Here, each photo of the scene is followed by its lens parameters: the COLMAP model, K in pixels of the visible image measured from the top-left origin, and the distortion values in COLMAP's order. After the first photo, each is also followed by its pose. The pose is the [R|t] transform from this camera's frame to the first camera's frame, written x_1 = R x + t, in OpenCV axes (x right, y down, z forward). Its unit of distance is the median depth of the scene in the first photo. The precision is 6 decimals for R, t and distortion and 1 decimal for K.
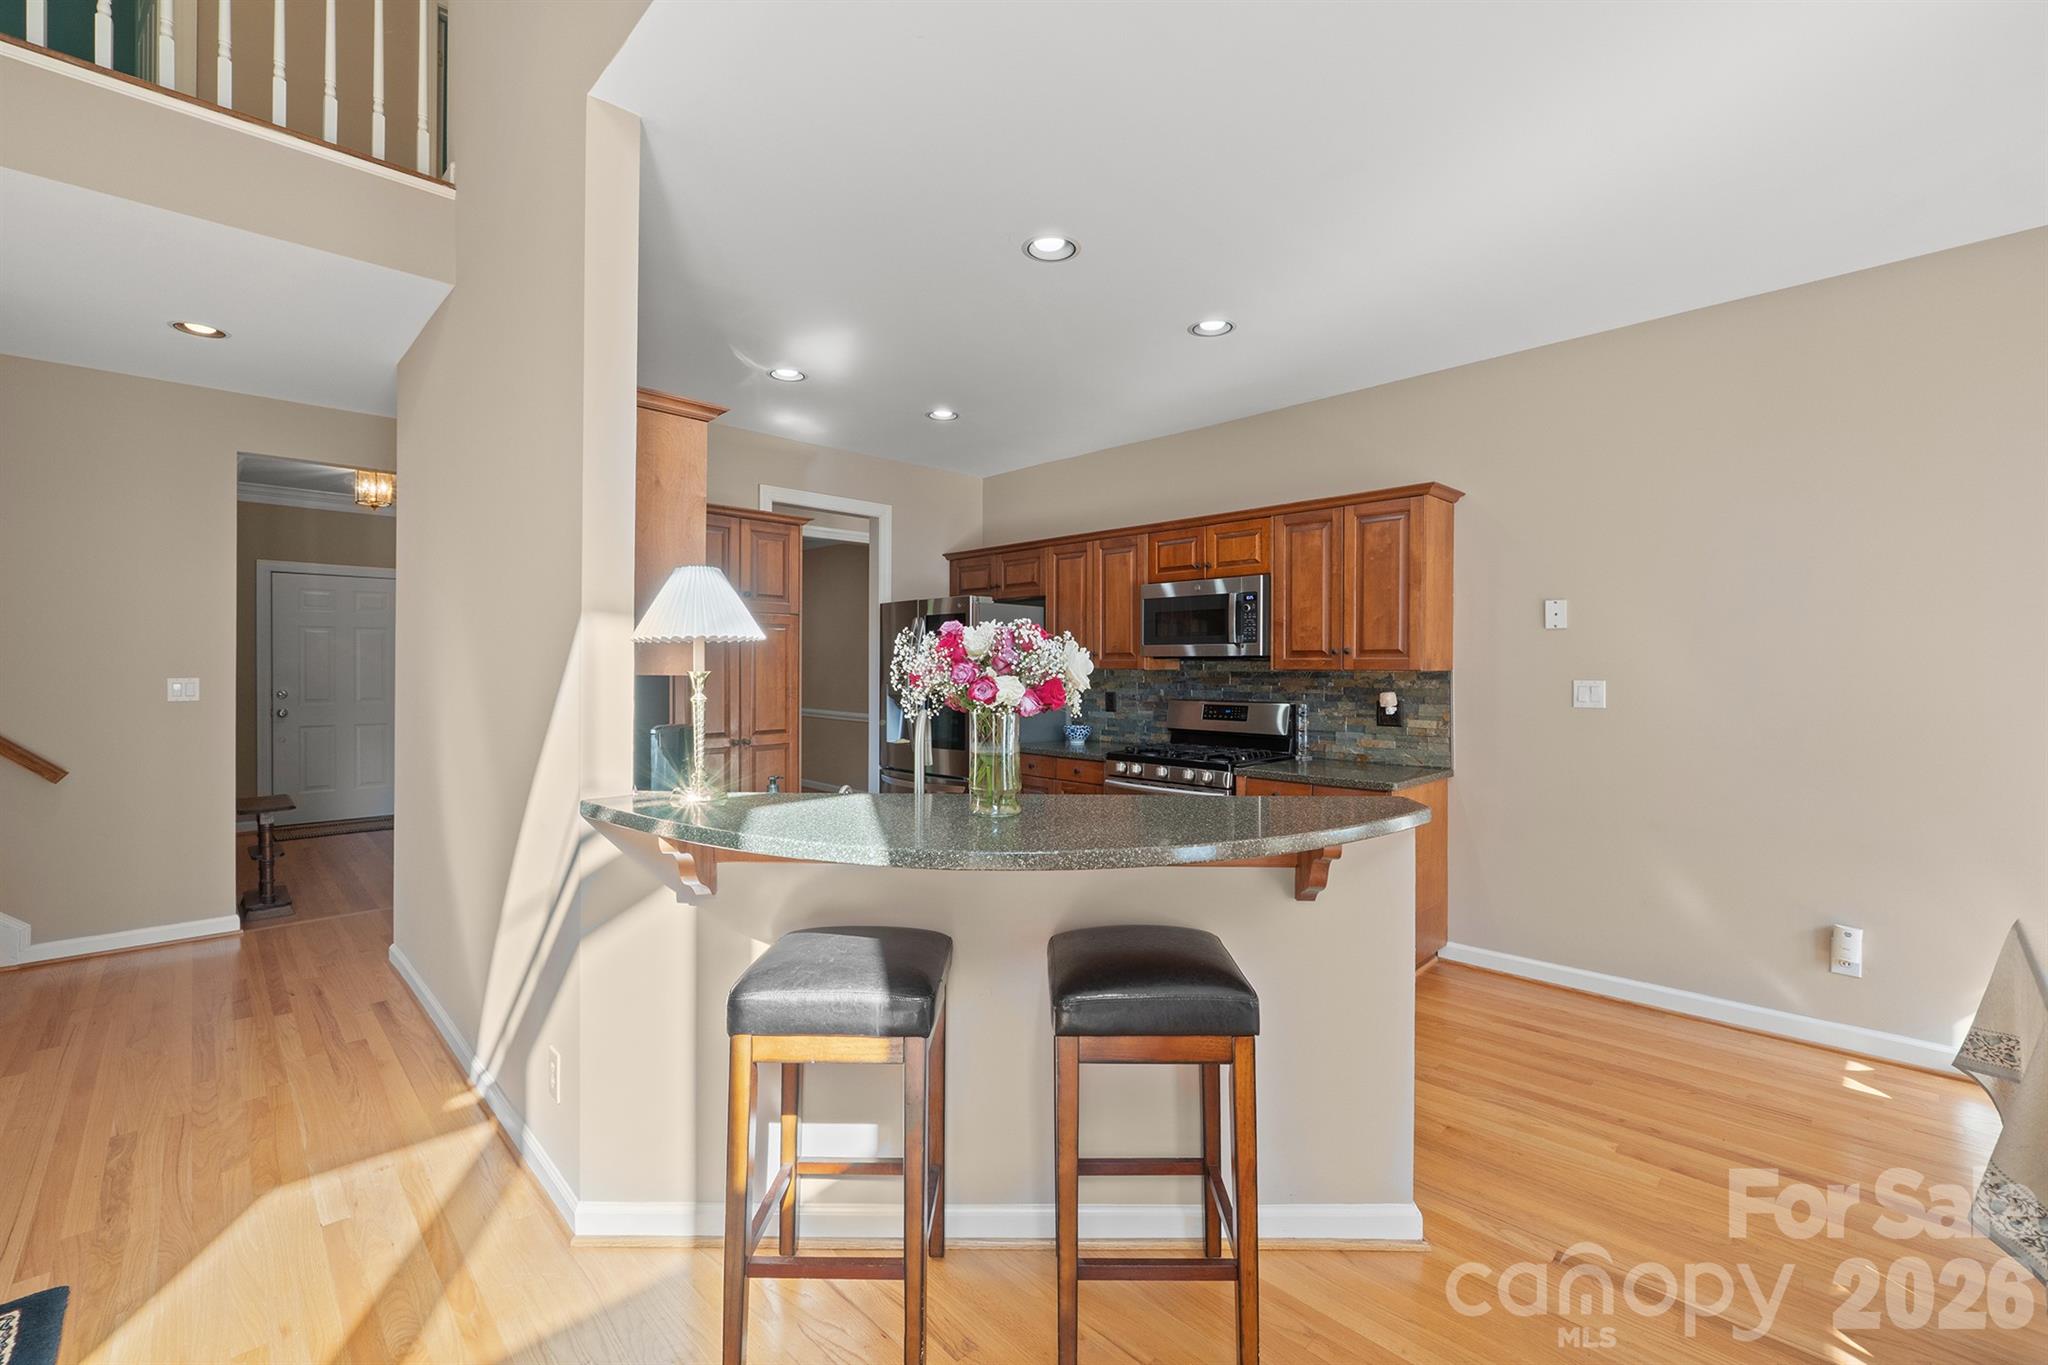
lens RADIAL K [[871.9, 0, 1011.9], [0, 871.9, 676.7], [0, 0, 1]] dist [-0.007609, 0.000576]
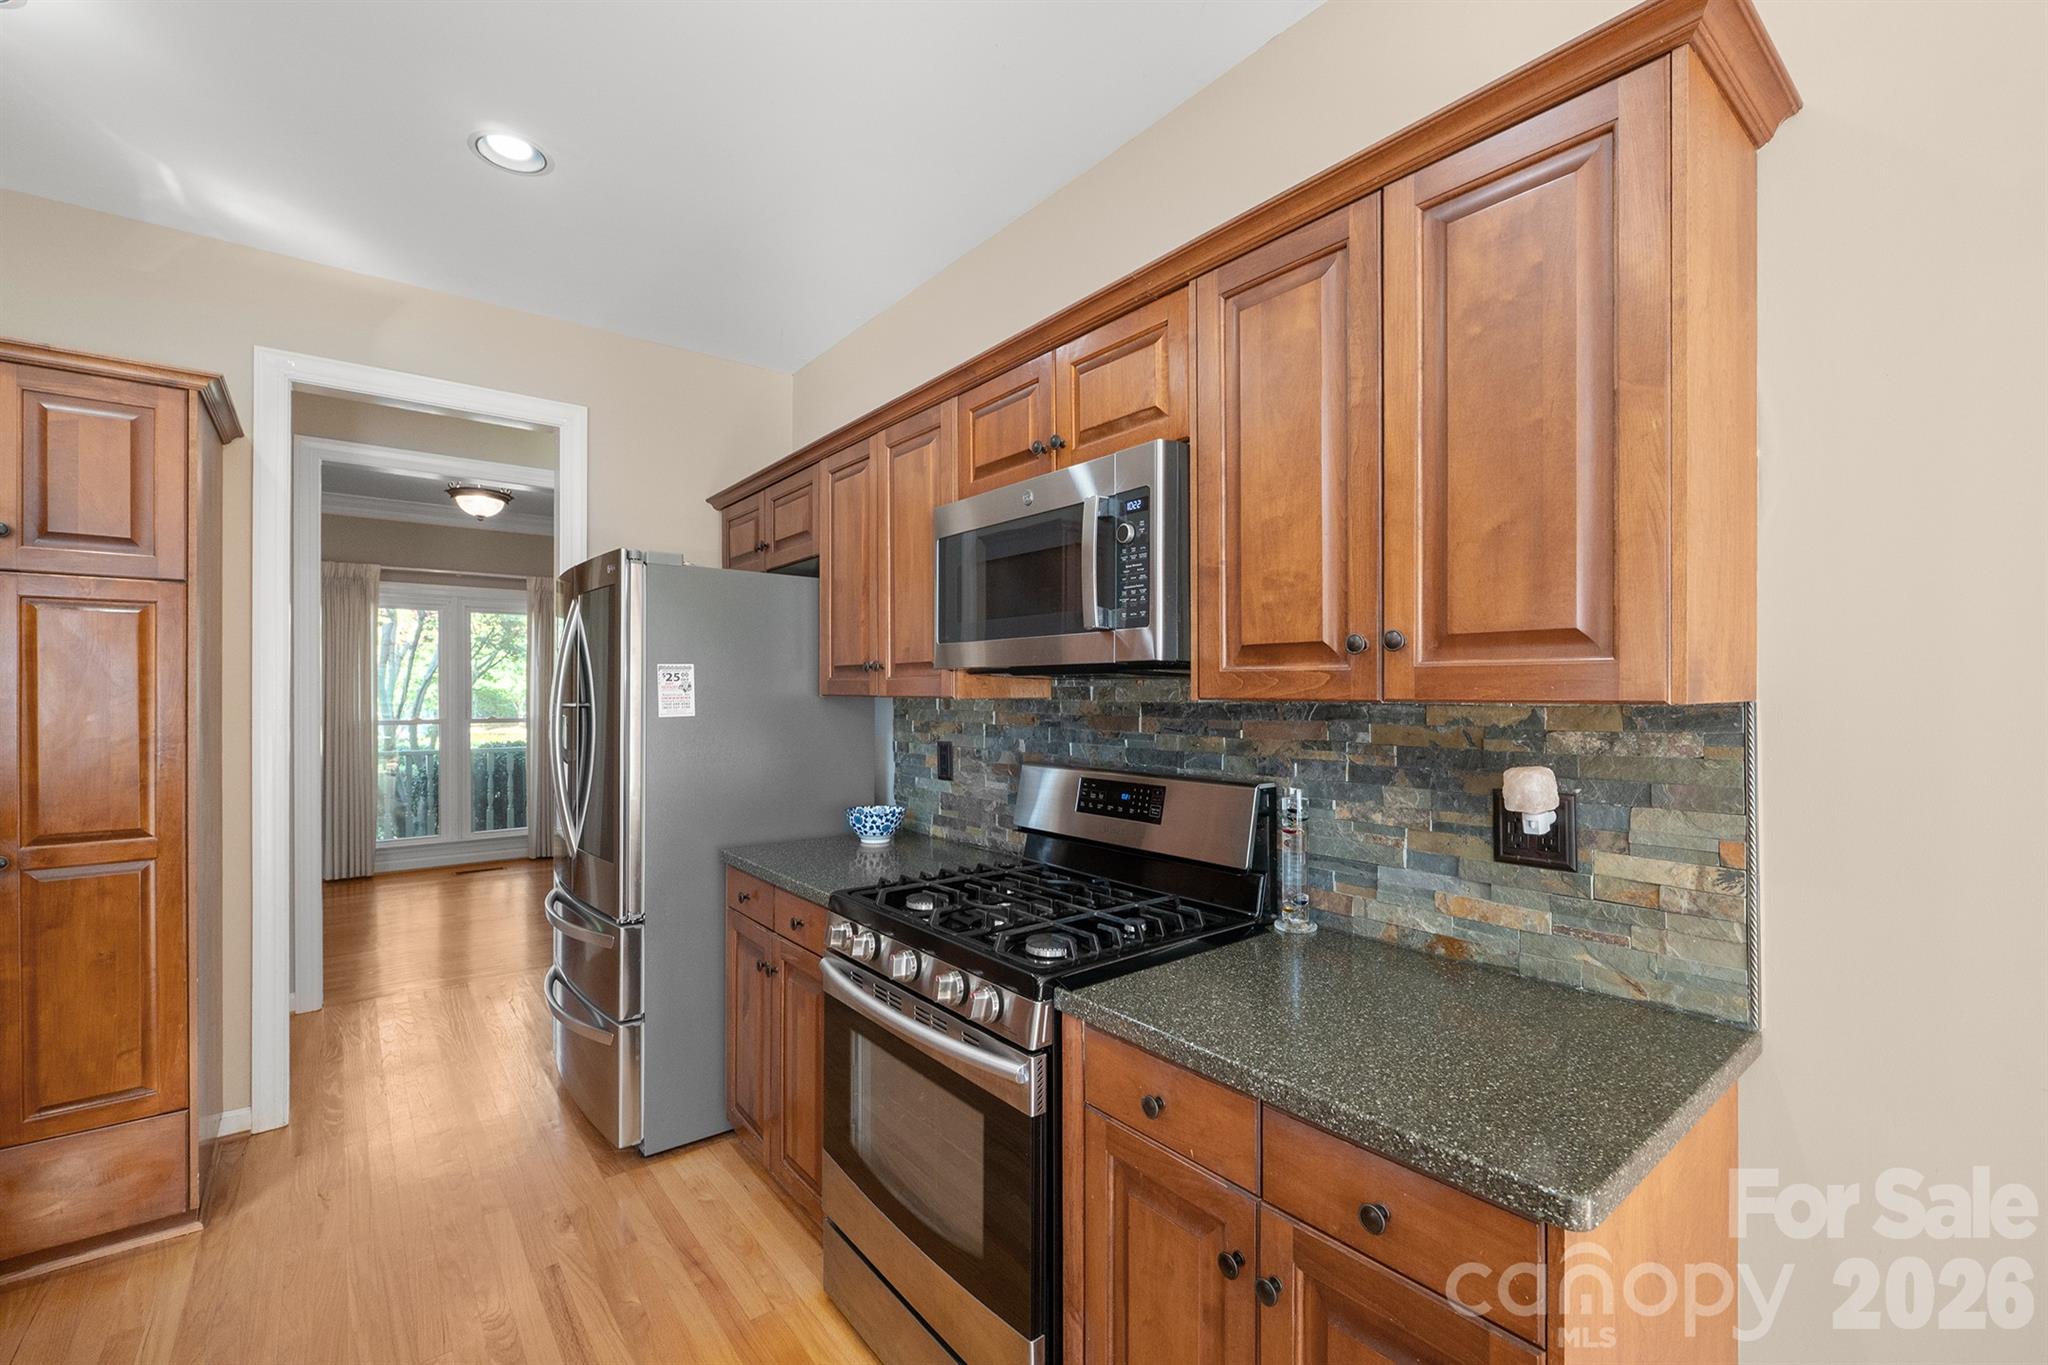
lens RADIAL K [[871.9, 0, 1023.6], [0, 871.9, 698.3], [0, 0, 1]] dist [-0.007609, 0.000576]
pose [[0.995561, -0.003768, -0.094042, 0.268693], [0.003409, 0.999986, -0.003979, -0.007413], [0.094056, 0.003640, 0.995560, 0.645088]]
